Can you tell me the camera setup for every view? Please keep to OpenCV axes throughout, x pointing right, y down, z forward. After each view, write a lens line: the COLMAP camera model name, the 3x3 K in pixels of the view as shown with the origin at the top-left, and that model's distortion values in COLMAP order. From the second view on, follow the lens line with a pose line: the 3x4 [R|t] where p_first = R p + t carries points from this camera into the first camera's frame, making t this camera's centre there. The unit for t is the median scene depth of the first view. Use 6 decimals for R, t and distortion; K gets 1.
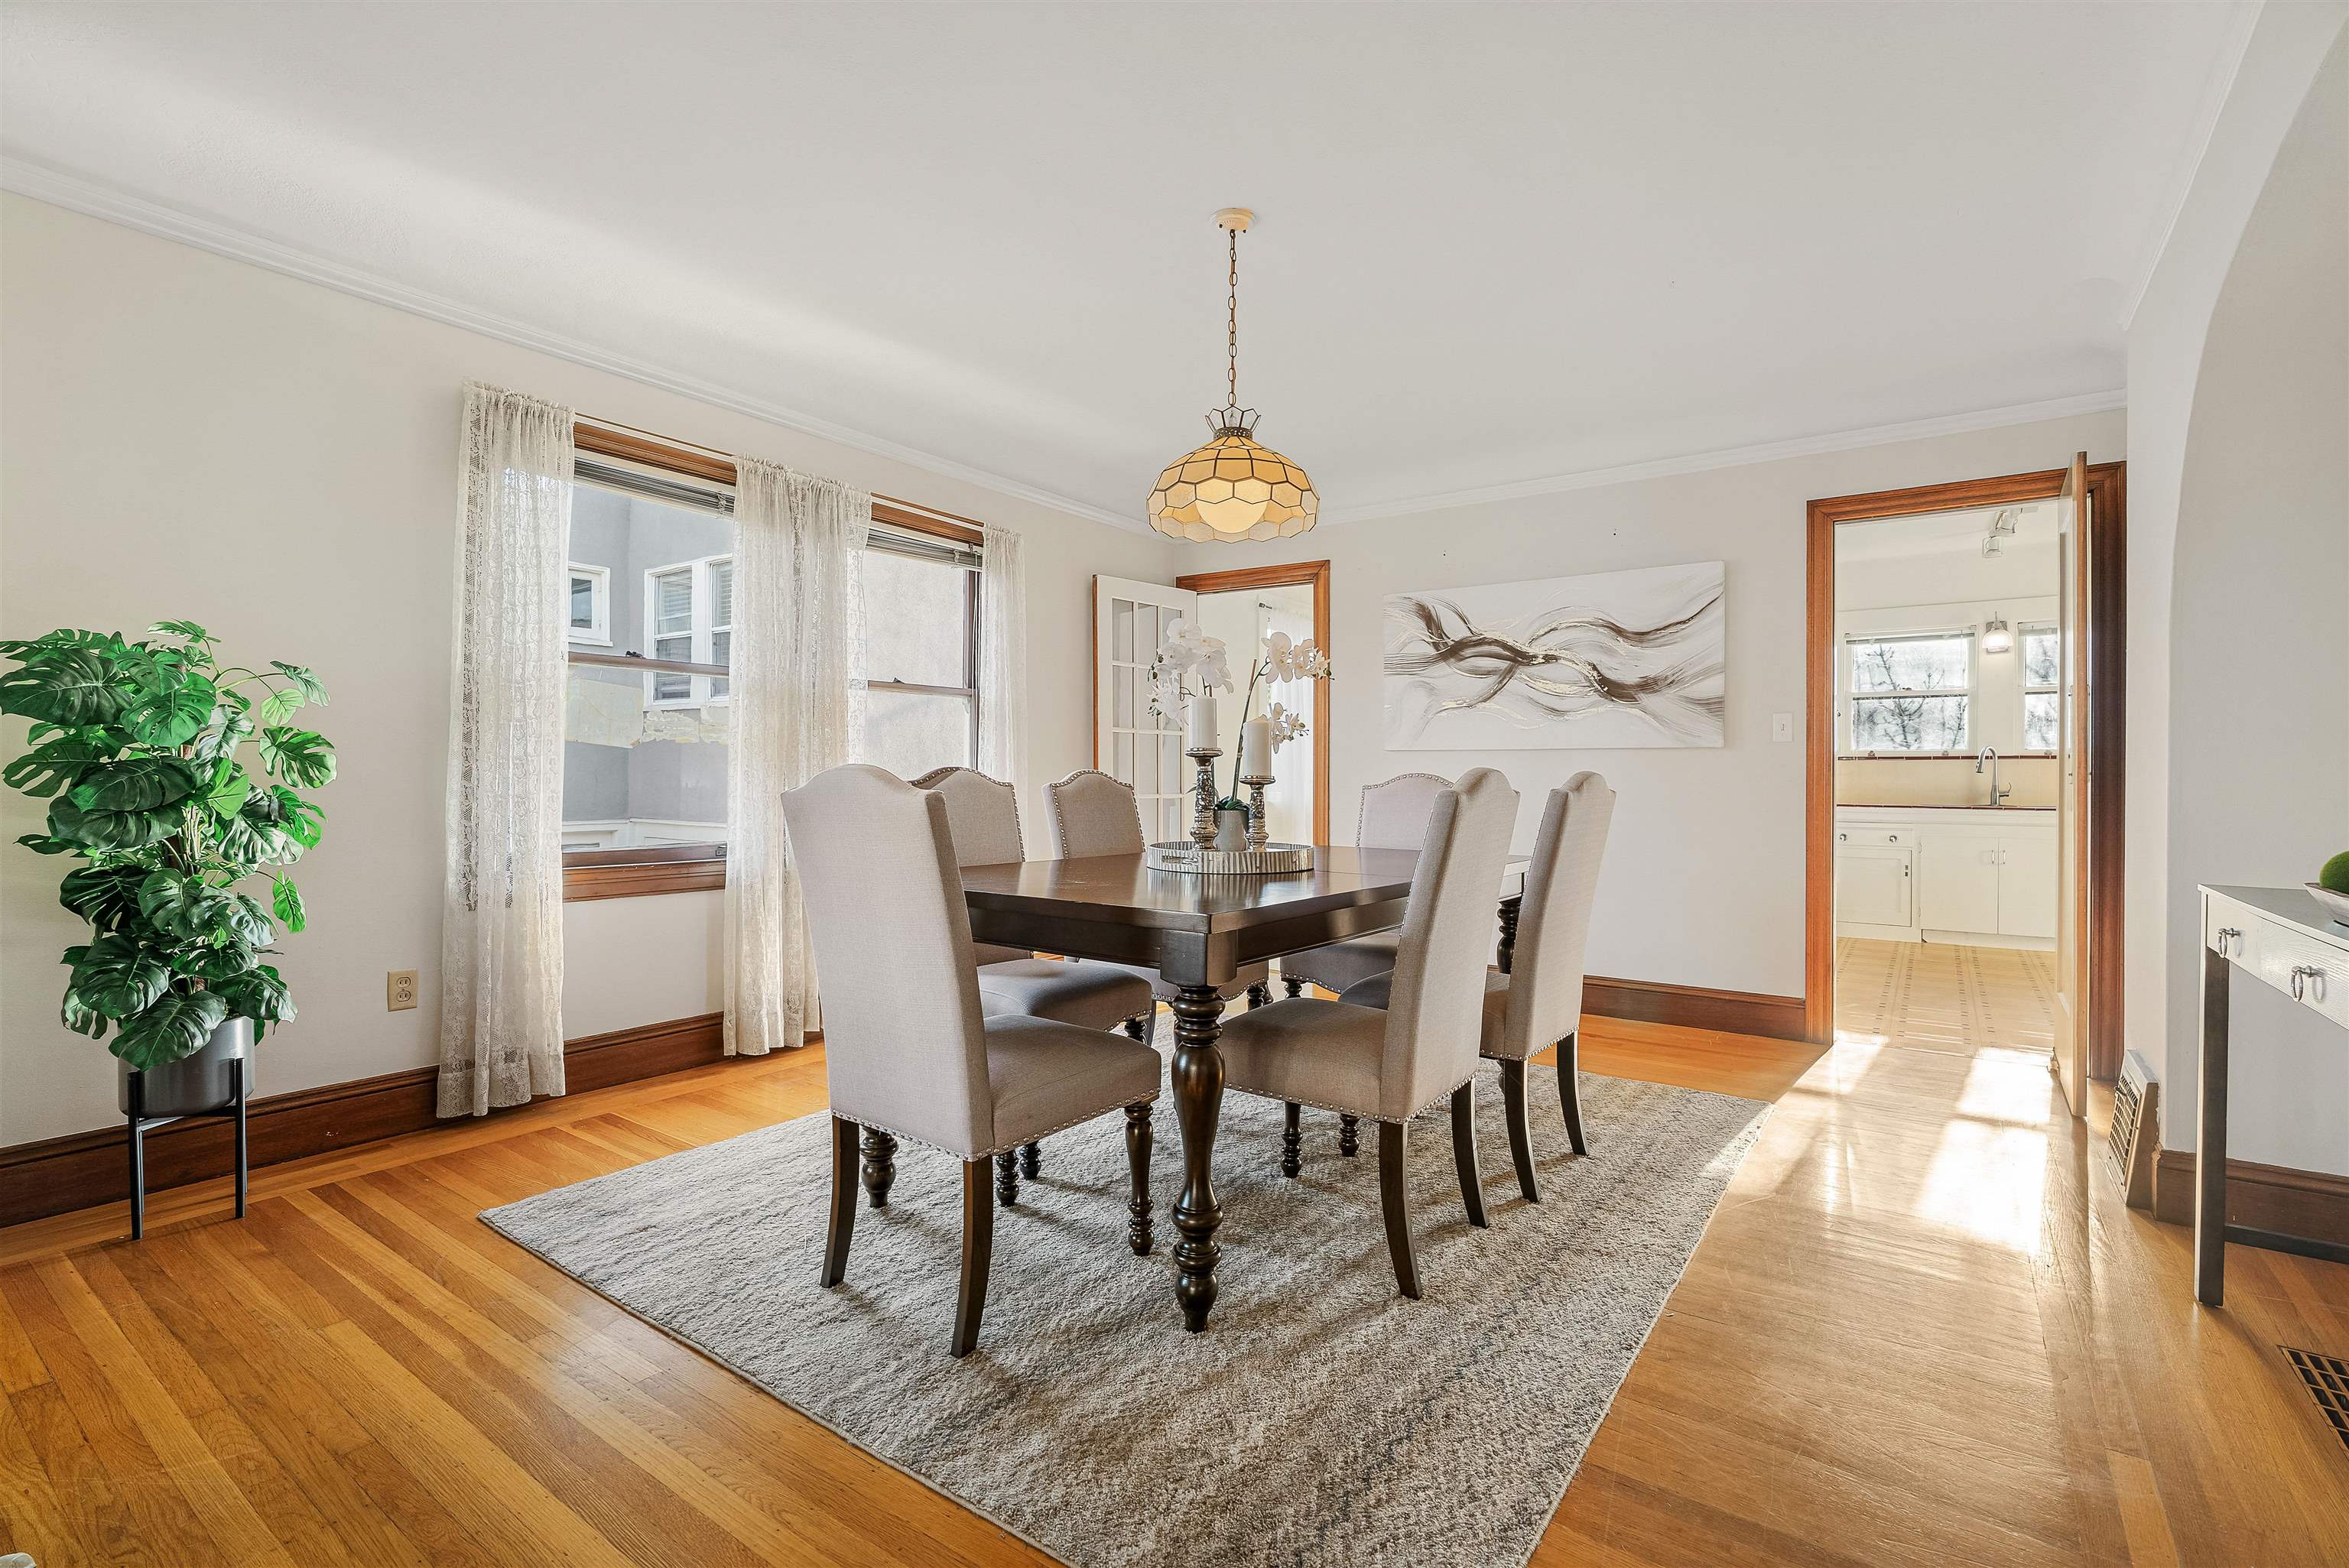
lens RADIAL K [[1068.0, 0, 1173.6], [0, 1068.0, 781.6], [0, 0, 1]] dist [-0.007648, 0.003234]
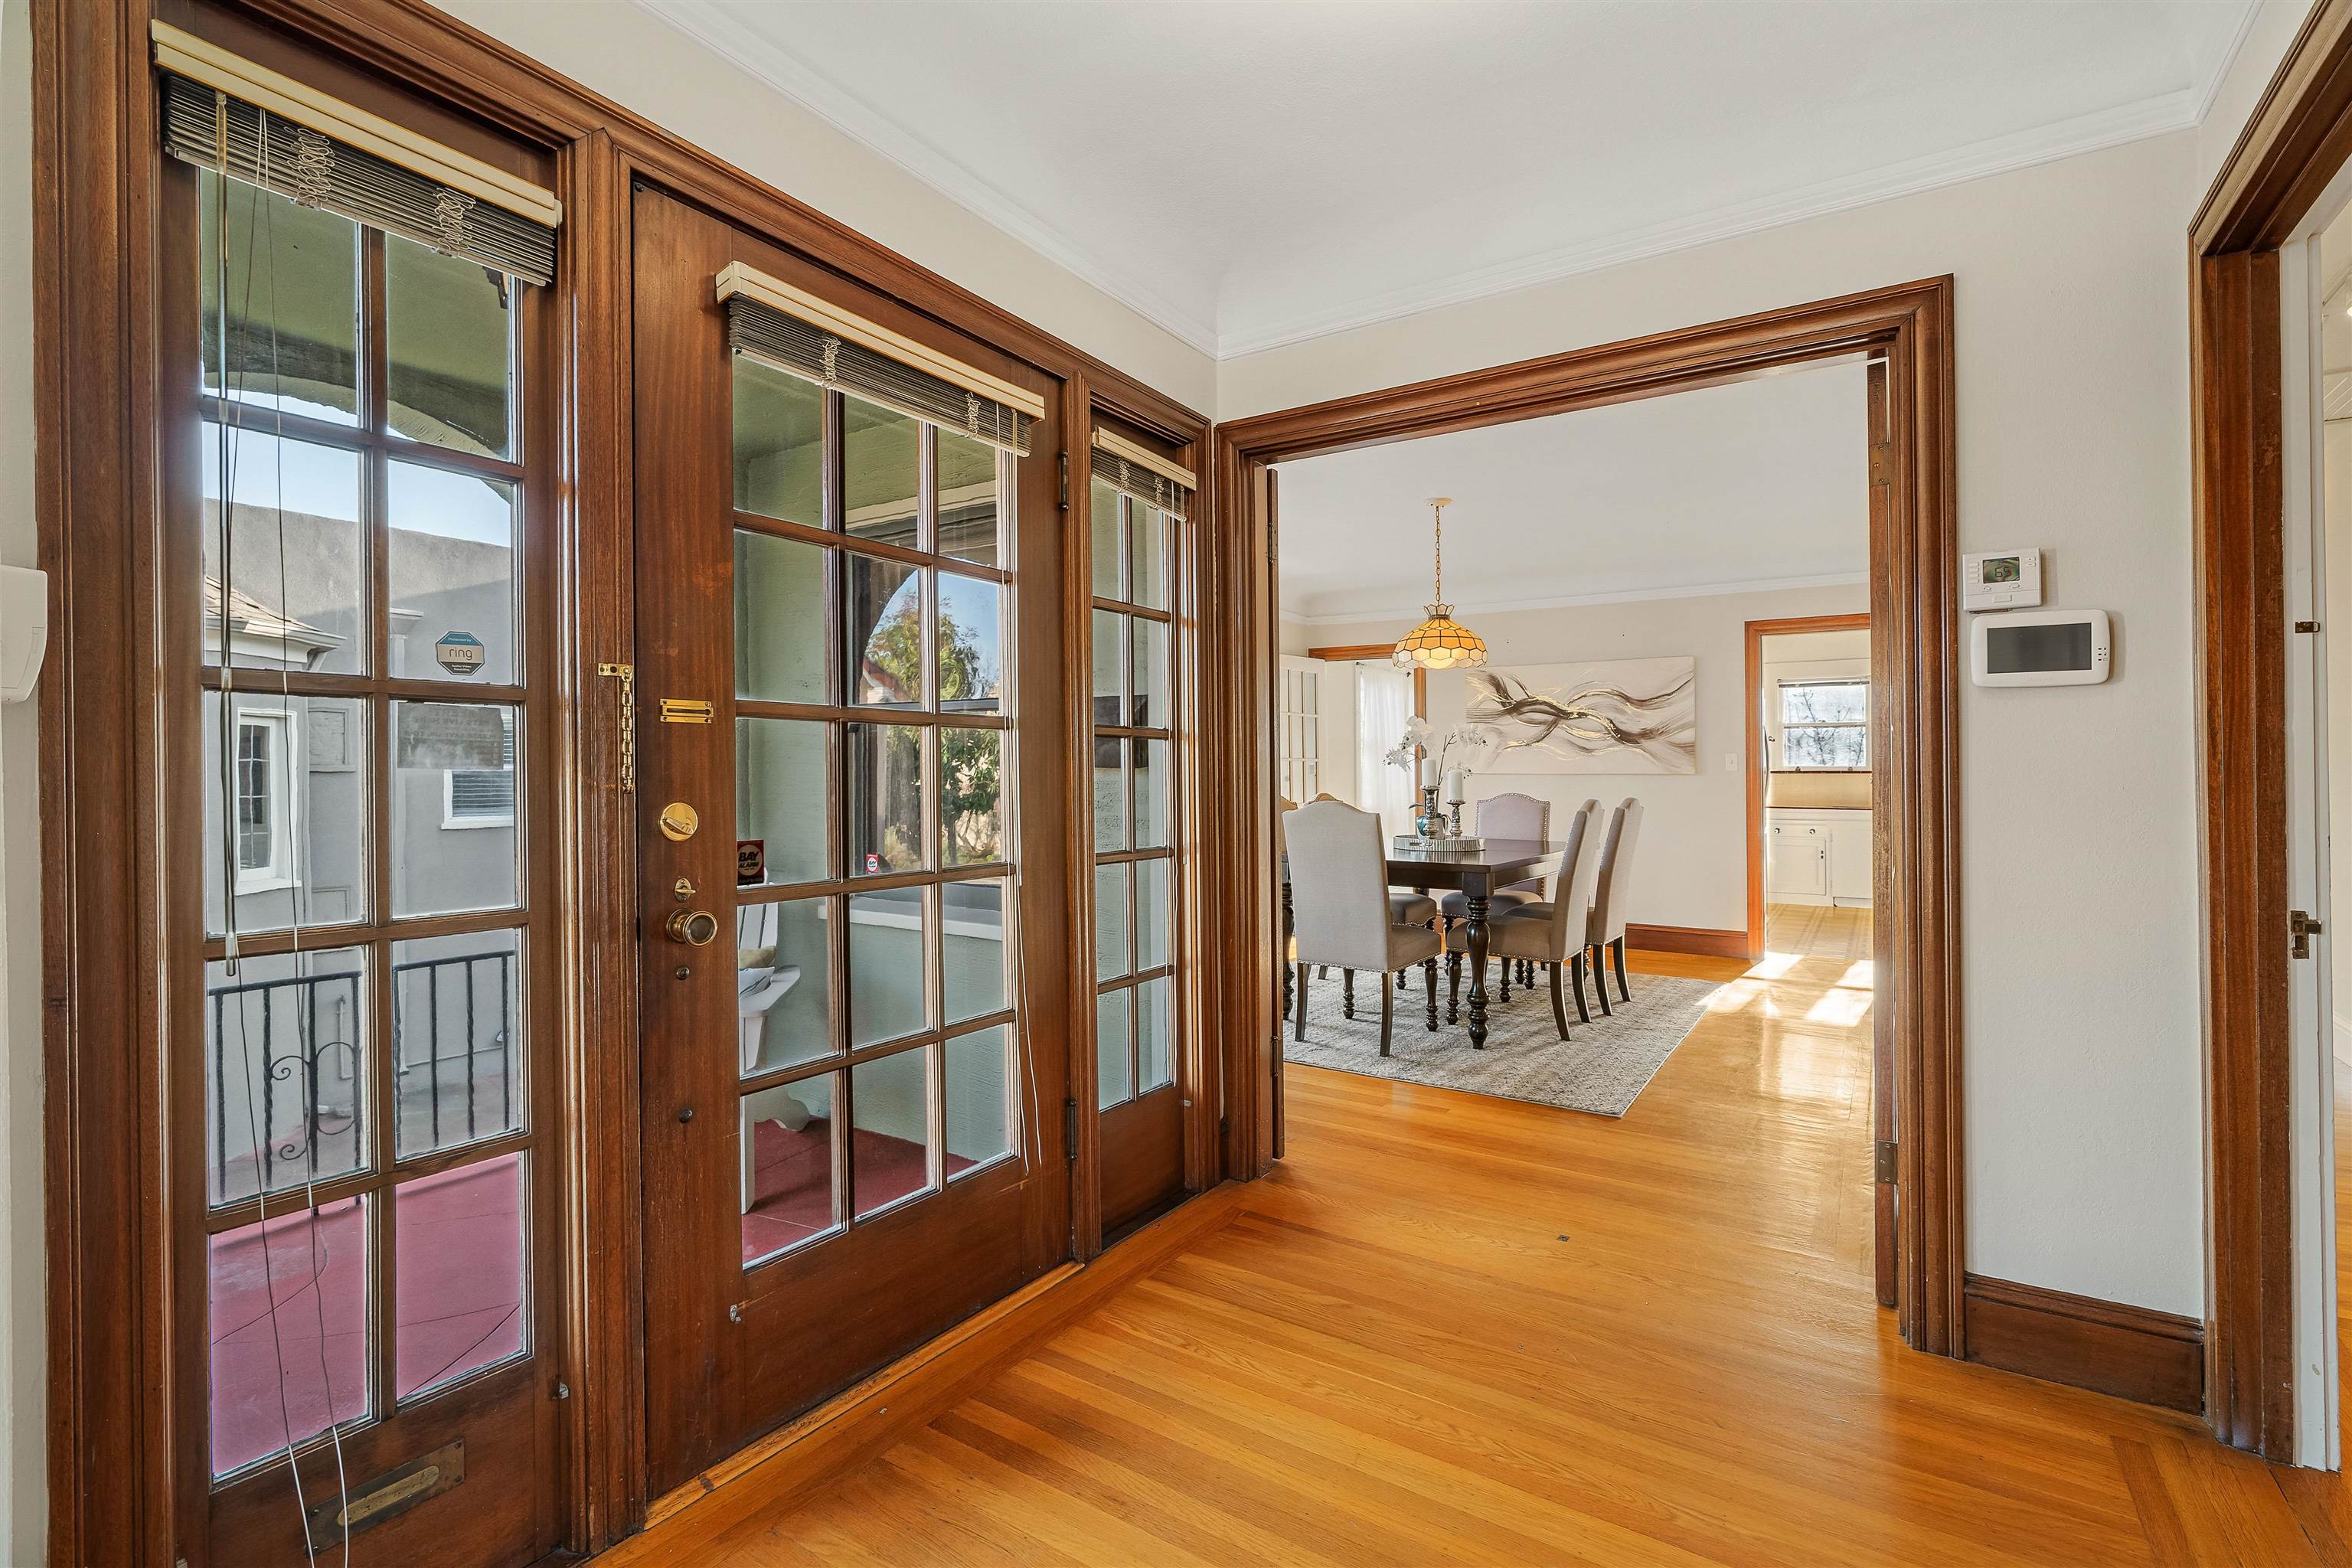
lens RADIAL K [[1069.4, 0, 1177.6], [0, 1069.4, 767.9], [0, 0, 1]] dist [-0.007648, 0.003234]
pose [[0.999326, -0.006046, 0.036211, -0.289688], [0.006469, 0.999912, -0.011583, -0.026701], [-0.036138, 0.011810, 0.999277, -0.521068]]
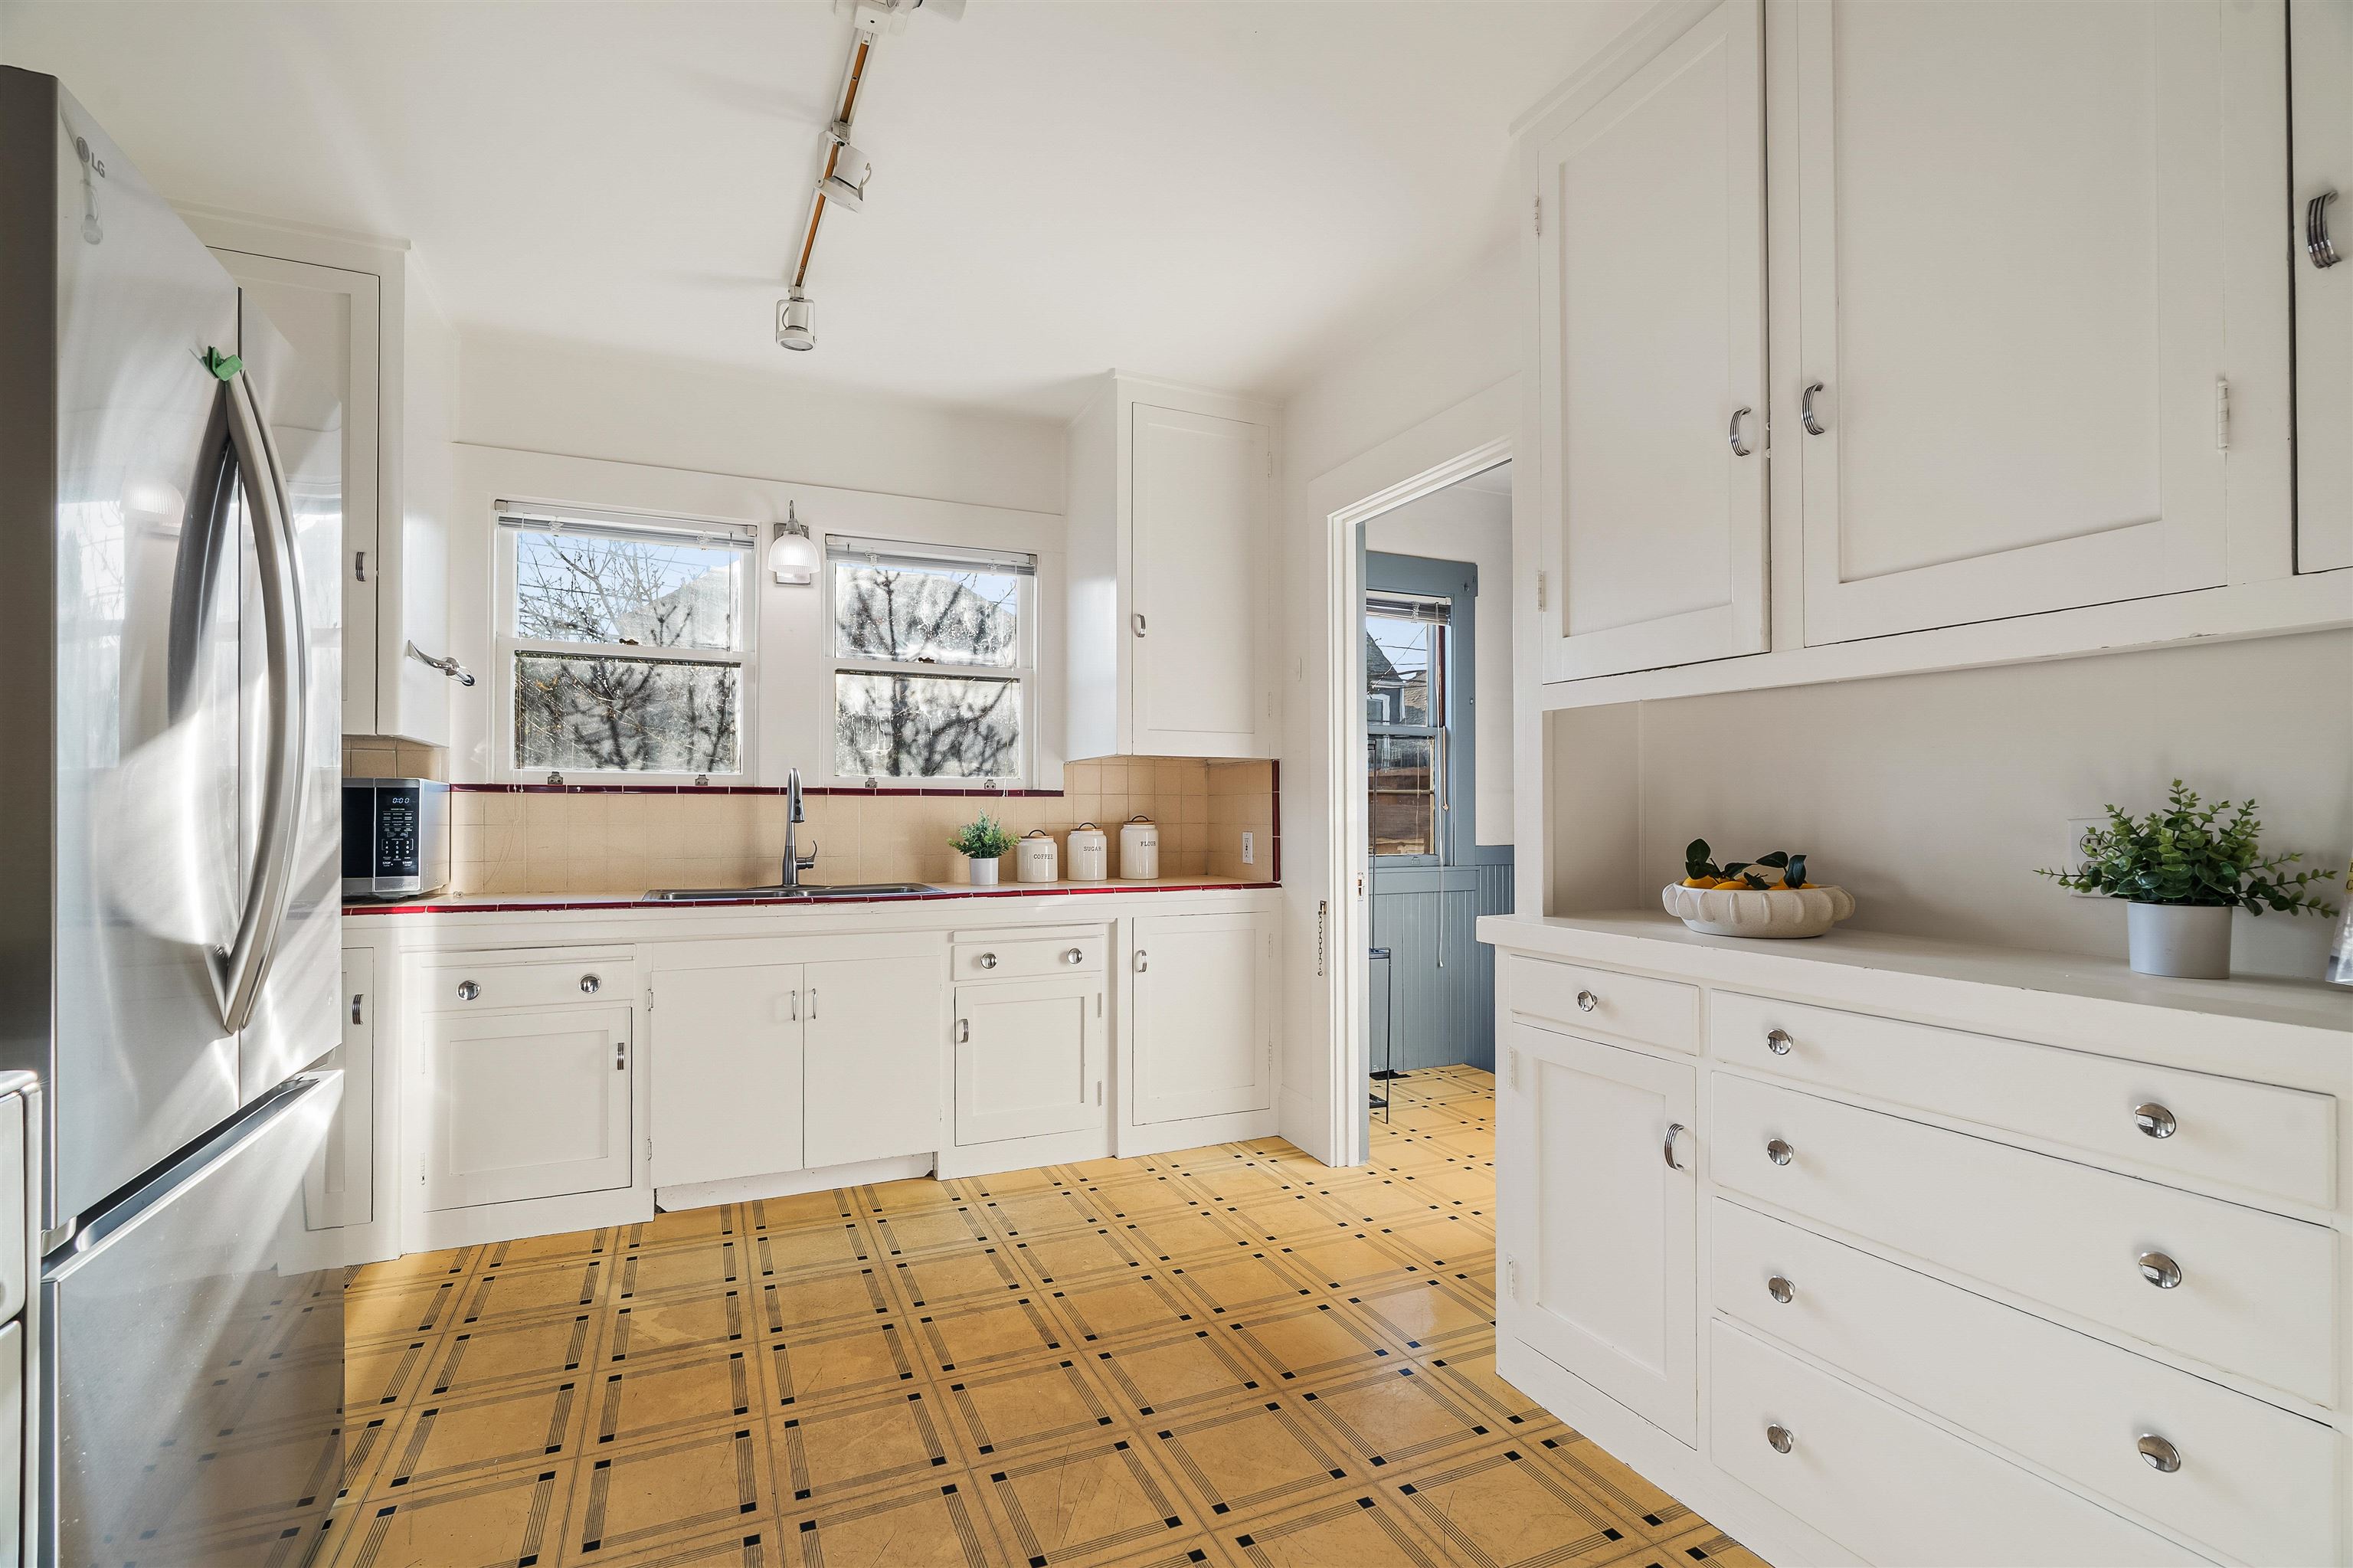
lens RADIAL K [[1069.9, 0, 1182.6], [0, 1069.9, 802.4], [0, 0, 1]] dist [-0.007648, 0.003234]
pose [[0.498963, 0.001935, 0.866621, 0.638615], [0.004917, 0.999975, -0.005064, -0.020609], [-0.866609, 0.006788, 0.498941, 0.878917]]
